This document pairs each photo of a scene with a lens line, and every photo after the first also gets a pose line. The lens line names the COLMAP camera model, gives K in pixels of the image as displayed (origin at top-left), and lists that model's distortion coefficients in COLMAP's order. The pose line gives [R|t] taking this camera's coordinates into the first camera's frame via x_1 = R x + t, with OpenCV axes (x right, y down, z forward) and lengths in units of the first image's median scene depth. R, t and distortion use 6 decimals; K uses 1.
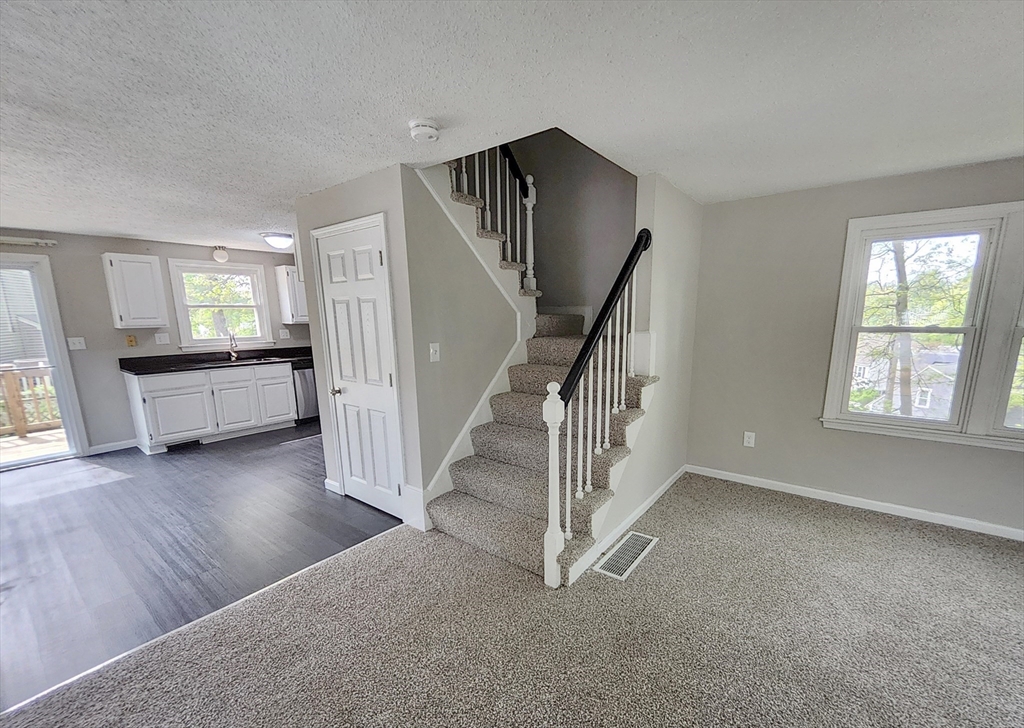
lens RADIAL K [[427.8, 0, 509.7], [0, 427.8, 399.2], [0, 0, 1]] dist [-0.003299, -0.000692]
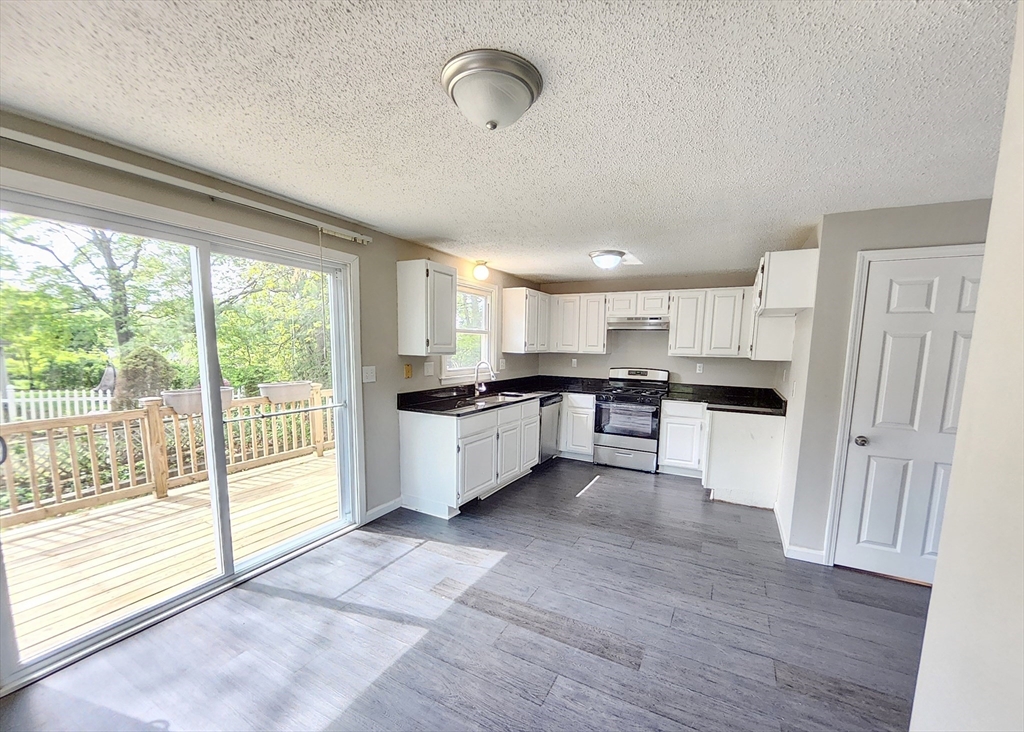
lens RADIAL K [[412.0, 0, 515.2], [0, 412.0, 398.7], [0, 0, 1]] dist [-0.000379, -0.000027]
pose [[0.982195, 0.007373, 0.187720, -0.845653], [0.005121, 0.997807, -0.065985, -0.035915], [-0.187795, 0.065771, 0.980004, 0.229919]]
